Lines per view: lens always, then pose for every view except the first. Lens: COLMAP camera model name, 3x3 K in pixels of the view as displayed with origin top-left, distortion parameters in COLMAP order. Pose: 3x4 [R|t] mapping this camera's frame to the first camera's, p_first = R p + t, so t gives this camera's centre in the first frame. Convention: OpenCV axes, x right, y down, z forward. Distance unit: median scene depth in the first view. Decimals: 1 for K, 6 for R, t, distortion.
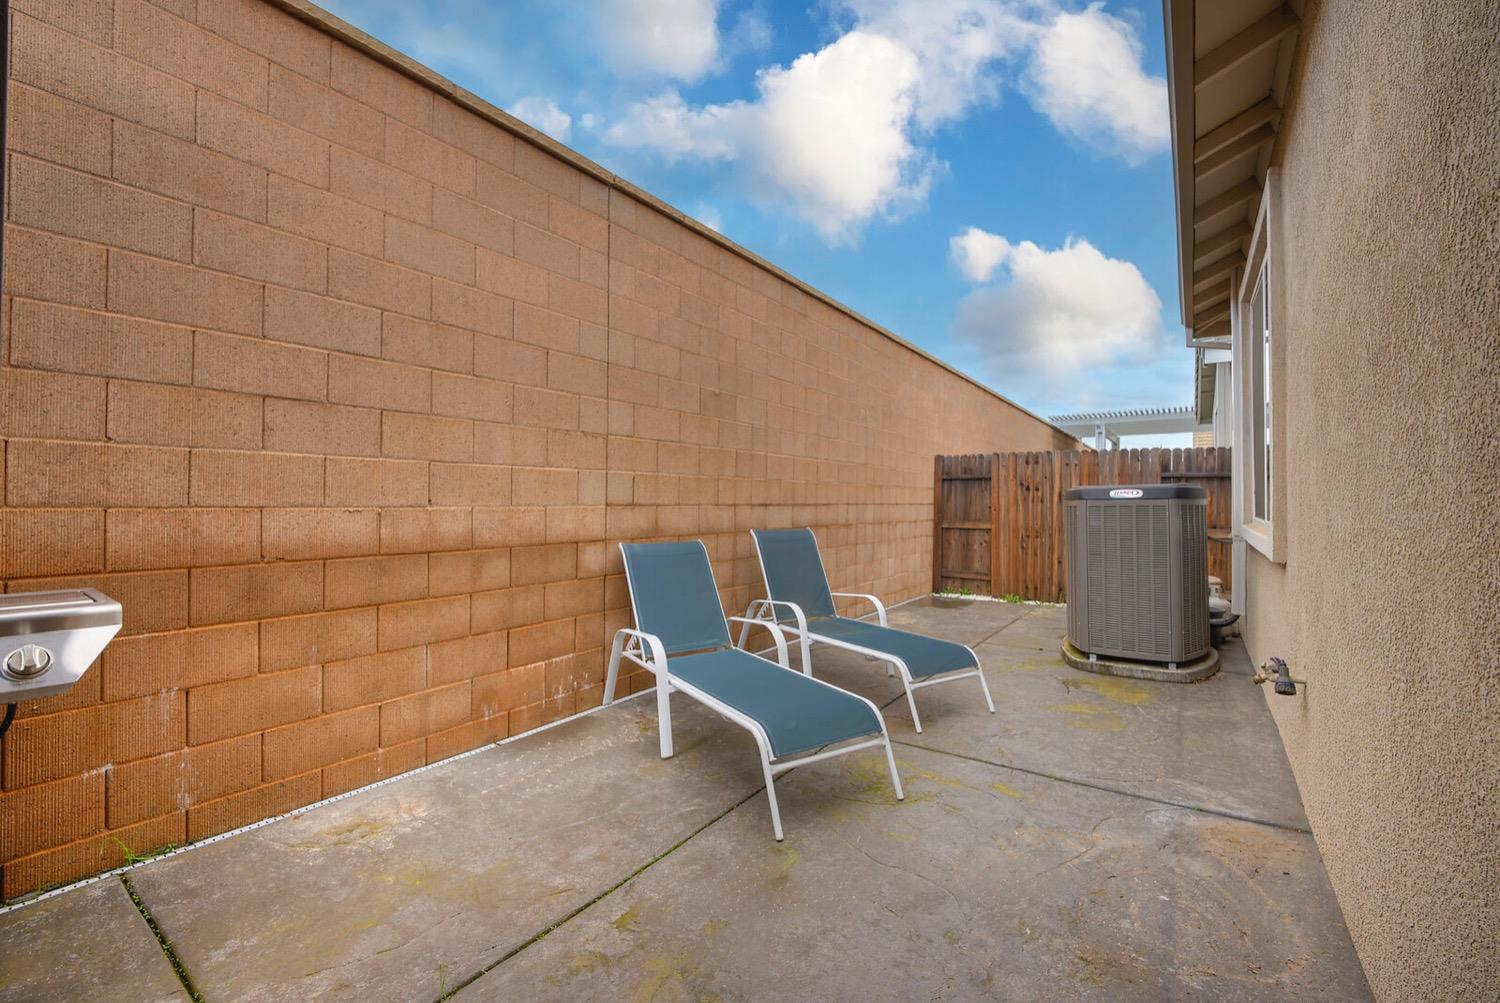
lens RADIAL K [[613.4, 0, 750.1], [0, 613.4, 494.2], [0, 0, 1]] dist [-0.002599, -0.000456]
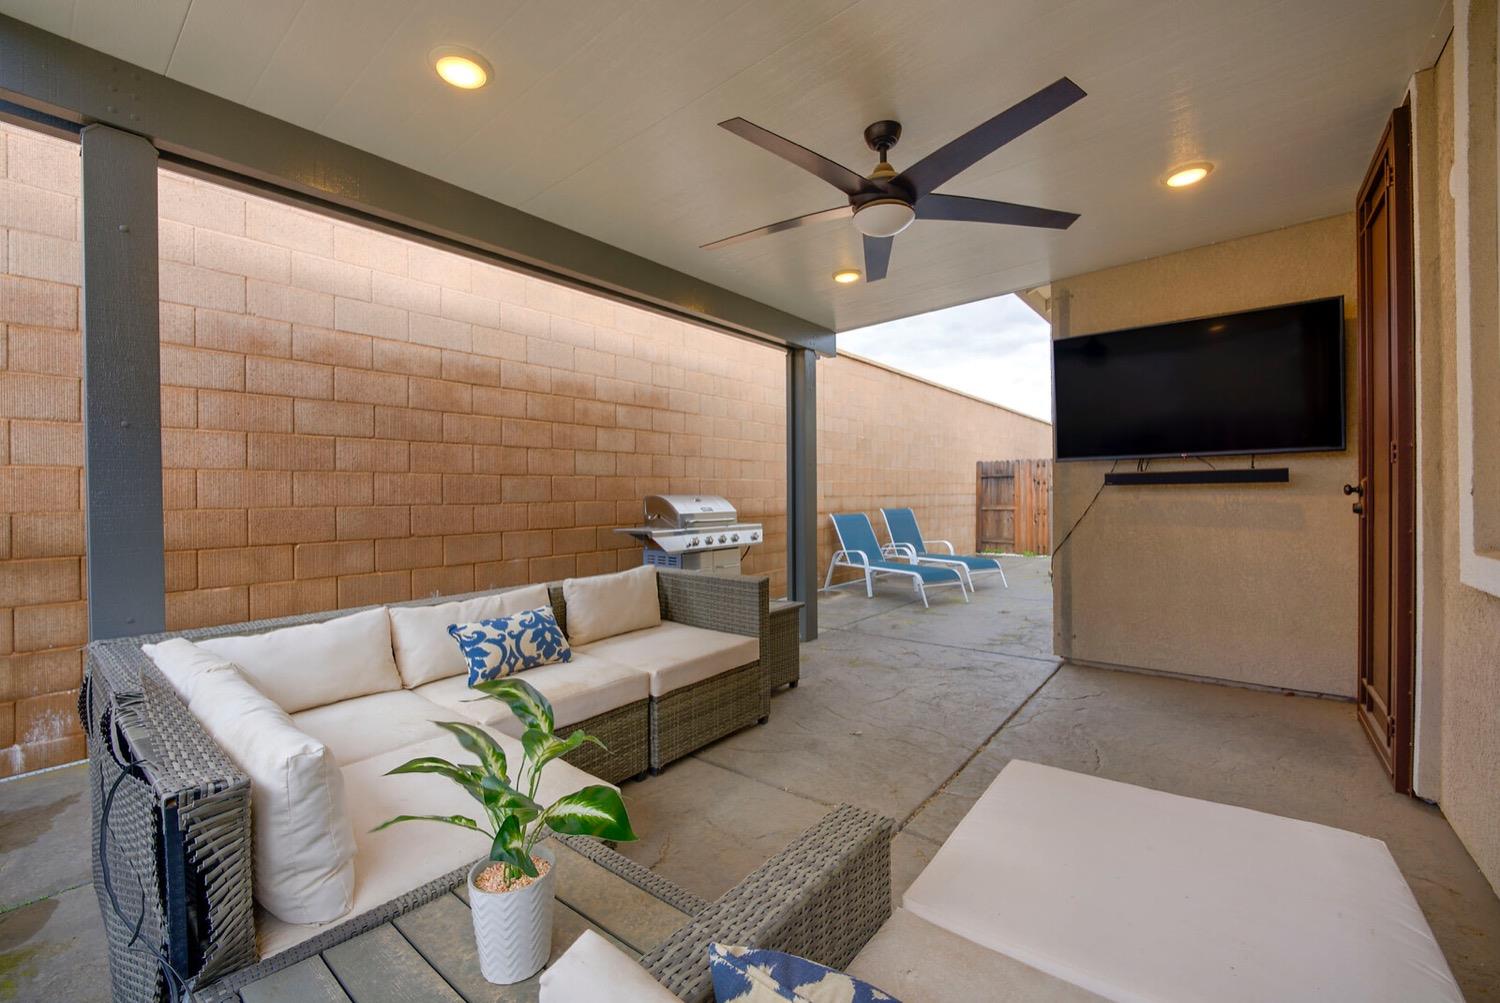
lens RADIAL K [[613.4, 0, 750.1], [0, 613.4, 494.2], [0, 0, 1]] dist [-0.002599, -0.000456]
pose [[0.998191, -0.014180, -0.058426, -0.201405], [0.014924, 0.999813, 0.012327, -0.011920], [0.058240, -0.013176, 0.998216, -0.647505]]
